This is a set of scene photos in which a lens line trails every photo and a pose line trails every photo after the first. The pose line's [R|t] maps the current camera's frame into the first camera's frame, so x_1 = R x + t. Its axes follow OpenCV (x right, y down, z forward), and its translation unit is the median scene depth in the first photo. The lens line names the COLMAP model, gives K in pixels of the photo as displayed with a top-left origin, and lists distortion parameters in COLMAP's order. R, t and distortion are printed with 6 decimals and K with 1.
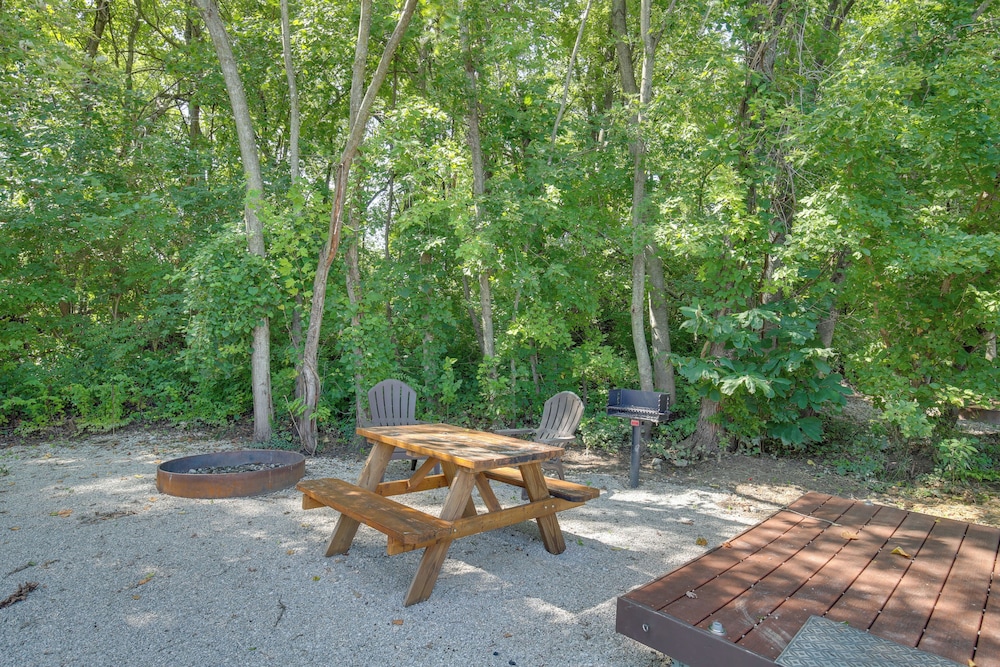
lens RADIAL K [[546.3, 0, 497.8], [0, 546.3, 338.4], [0, 0, 1]] dist [-0.016948, 0.000966]
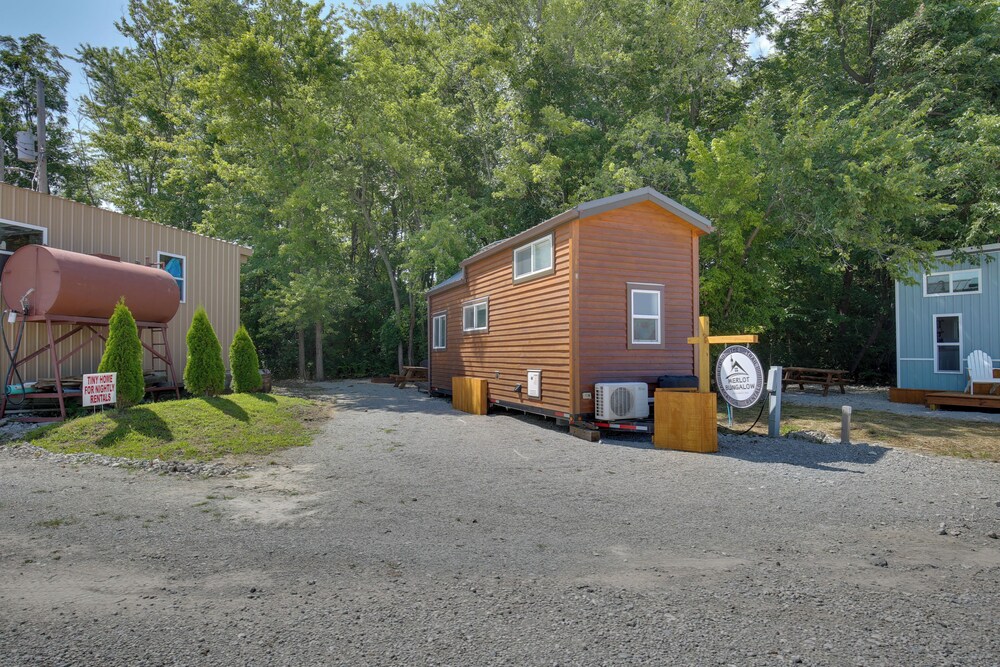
lens RADIAL K [[546.3, 0, 497.8], [0, 546.3, 338.4], [0, 0, 1]] dist [-0.016948, 0.000966]
pose [[0.928091, -0.015028, -0.372049, 1.441157], [0.008837, 0.999793, -0.018341, 0.001240], [0.372248, 0.013735, 0.928032, -1.988993]]
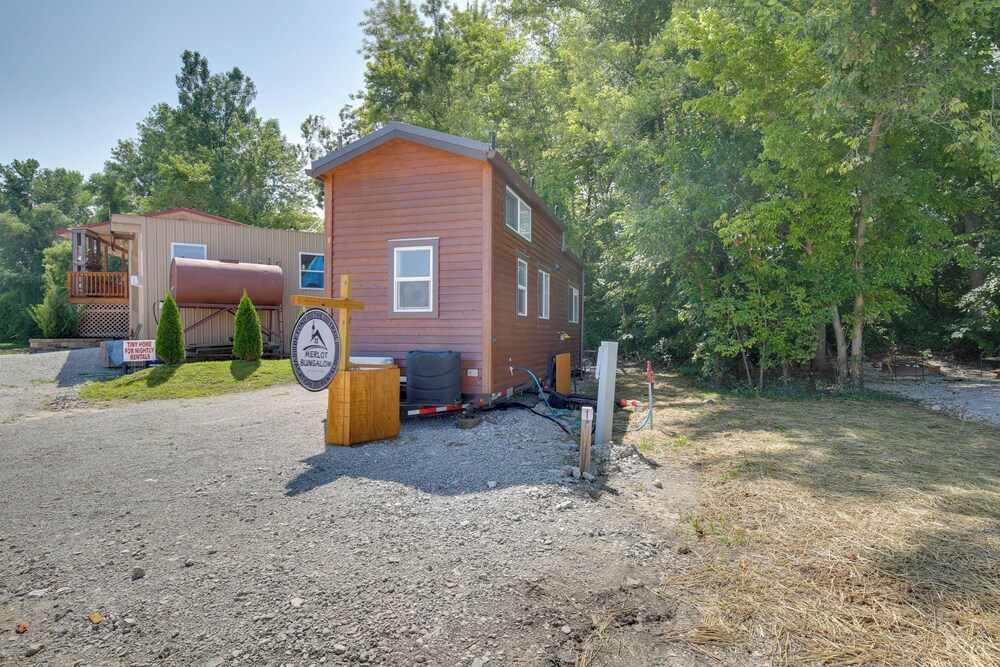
lens RADIAL K [[546.3, 0, 497.8], [0, 546.3, 338.4], [0, 0, 1]] dist [-0.016948, 0.000966]
pose [[0.464800, 0.002197, -0.885413, 2.372278], [0.009268, 0.999930, 0.007346, 0.042245], [0.885367, -0.011620, 0.464747, -0.947627]]
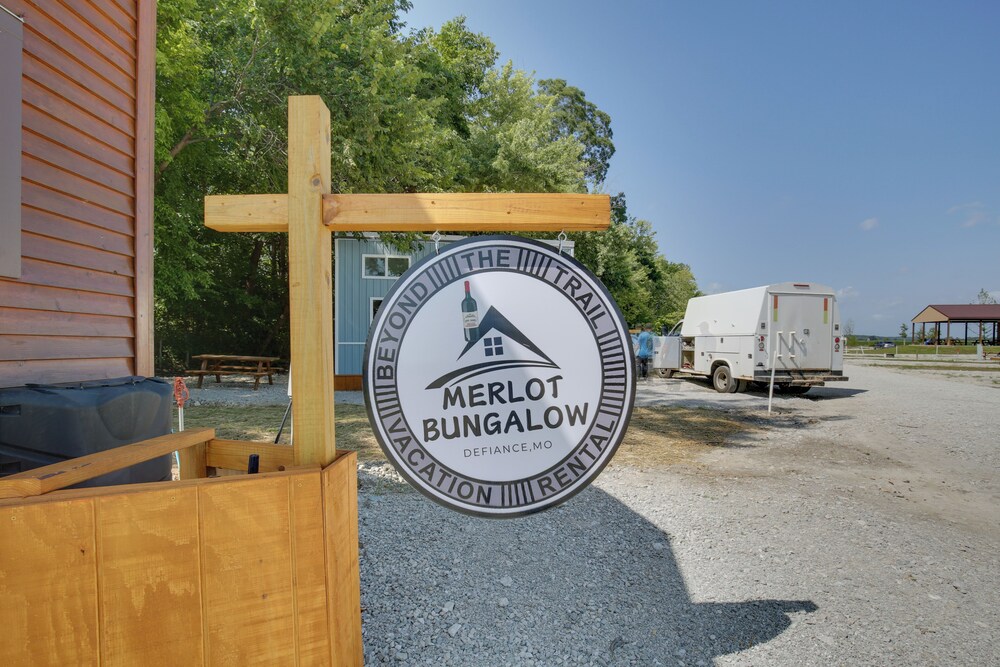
lens RADIAL K [[464.2, 0, 497.5], [0, 464.2, 356.8], [0, 0, 1]] dist [-0.014986, -0.000002]
pose [[0.707003, -0.019387, 0.706945, 1.329886], [-0.007612, 0.999358, 0.035018, 0.044851], [-0.707169, -0.030139, 0.706402, -0.961606]]
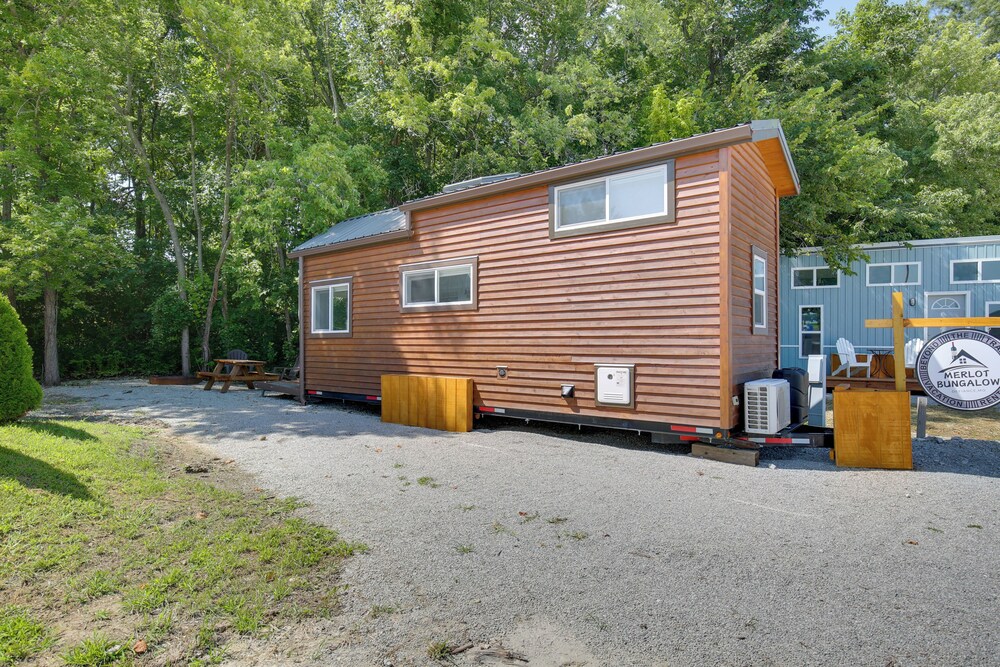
lens RADIAL K [[546.3, 0, 497.8], [0, 546.3, 338.4], [0, 0, 1]] dist [-0.016948, 0.000966]
pose [[0.993265, -0.004010, 0.115793, 0.665389], [0.003073, 0.999961, 0.008270, 0.003556], [-0.115821, -0.007859, 0.993239, -1.558255]]
